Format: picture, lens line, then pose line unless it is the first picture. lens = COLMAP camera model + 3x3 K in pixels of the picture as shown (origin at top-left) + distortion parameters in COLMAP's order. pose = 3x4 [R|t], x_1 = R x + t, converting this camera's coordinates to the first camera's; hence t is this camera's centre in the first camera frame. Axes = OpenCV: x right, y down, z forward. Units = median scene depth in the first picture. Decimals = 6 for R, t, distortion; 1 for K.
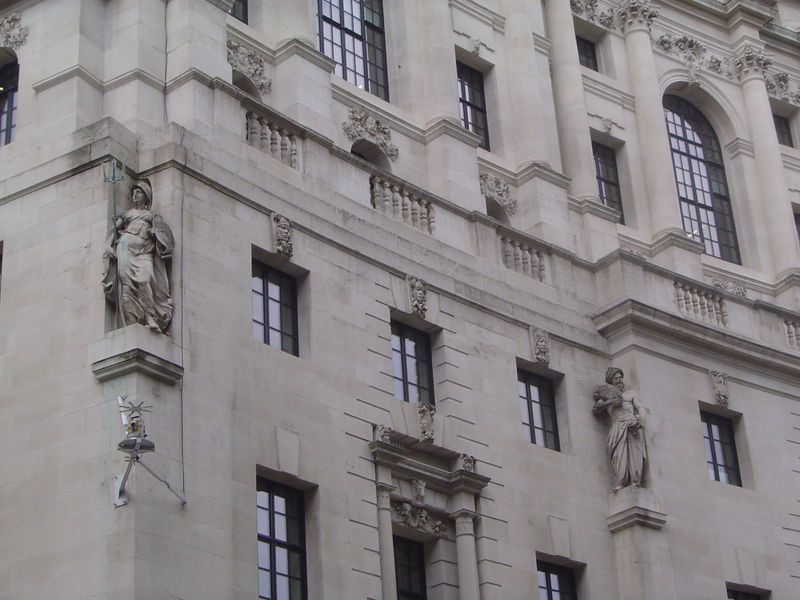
lens RADIAL K [[1741.1, 0, 400.0], [0, 1741.1, 300.0], [0, 0, 1]] dist [-0.135786, -0.370106]
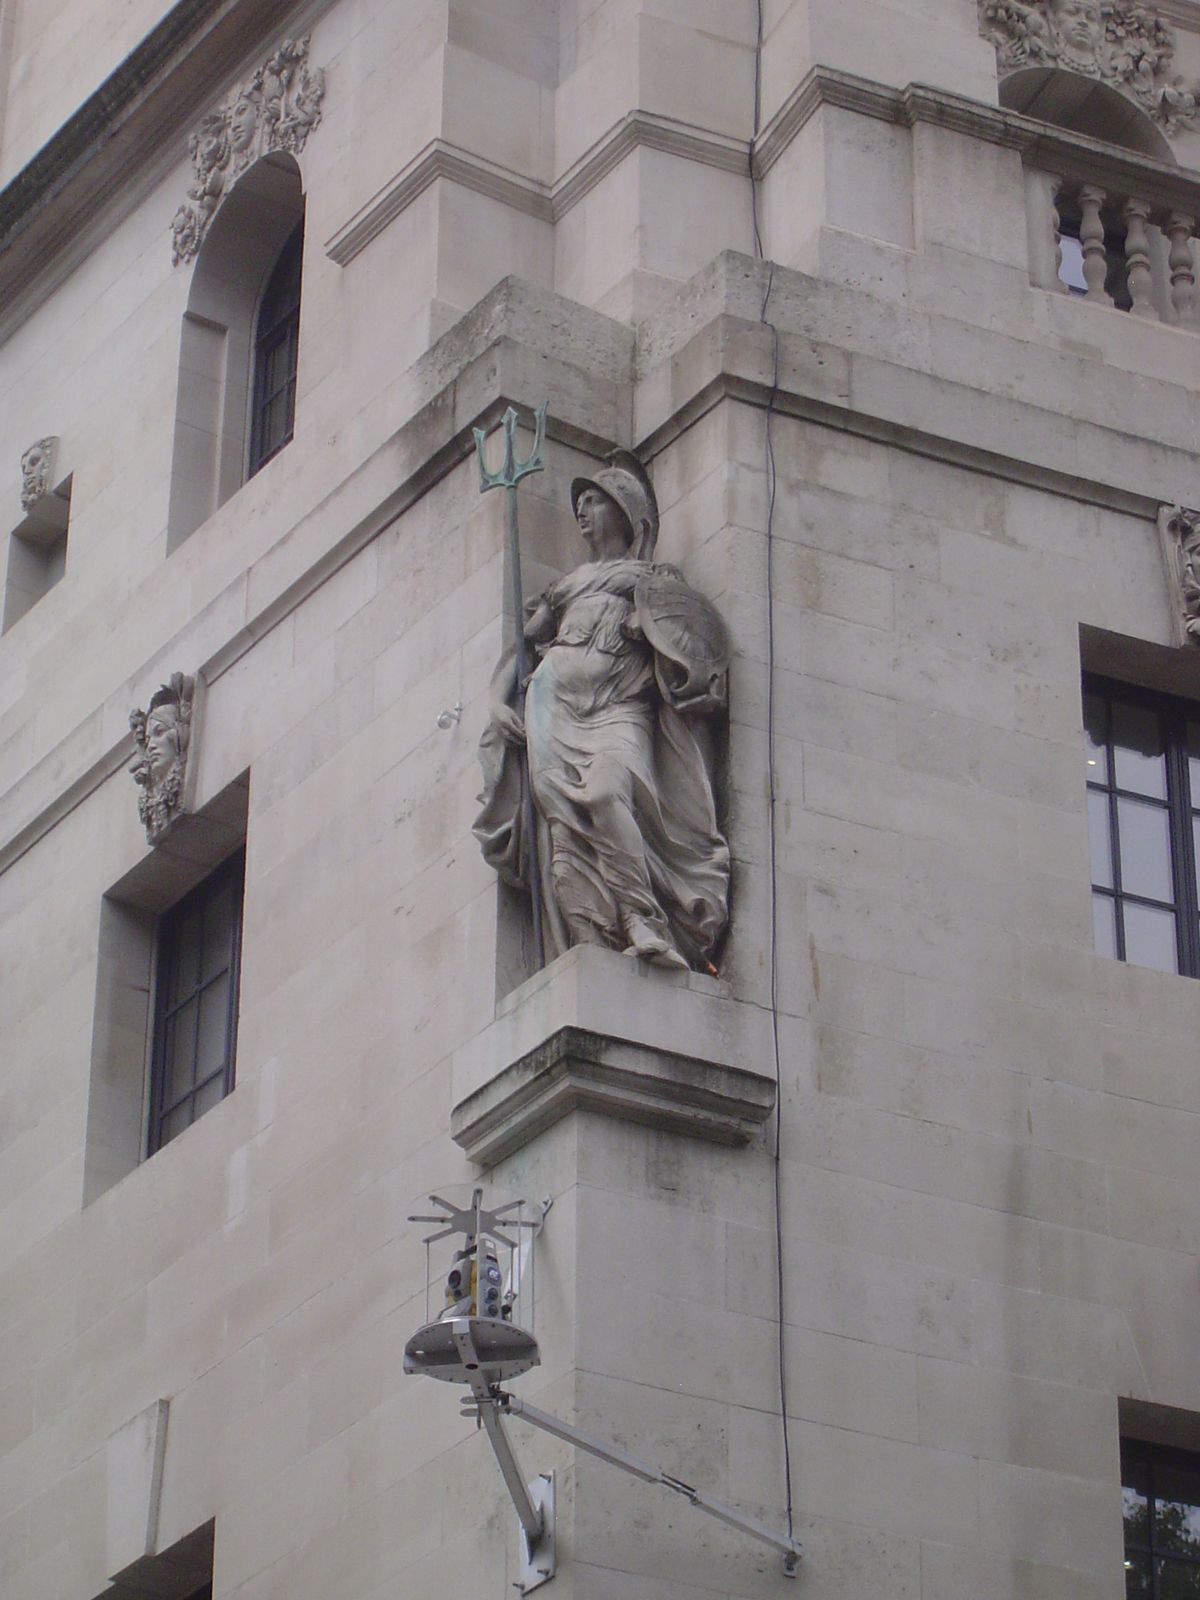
lens RADIAL K [[5374.0, 0, 600.0], [0, 5374.0, 800.0], [0, 0, 1]] dist [-0.051915, -12.518865]
pose [[0.888820, -0.178138, -0.422215, 0.212666], [0.139022, 0.982749, -0.121974, 0.093148], [0.436660, 0.049716, 0.898252, 0.215588]]
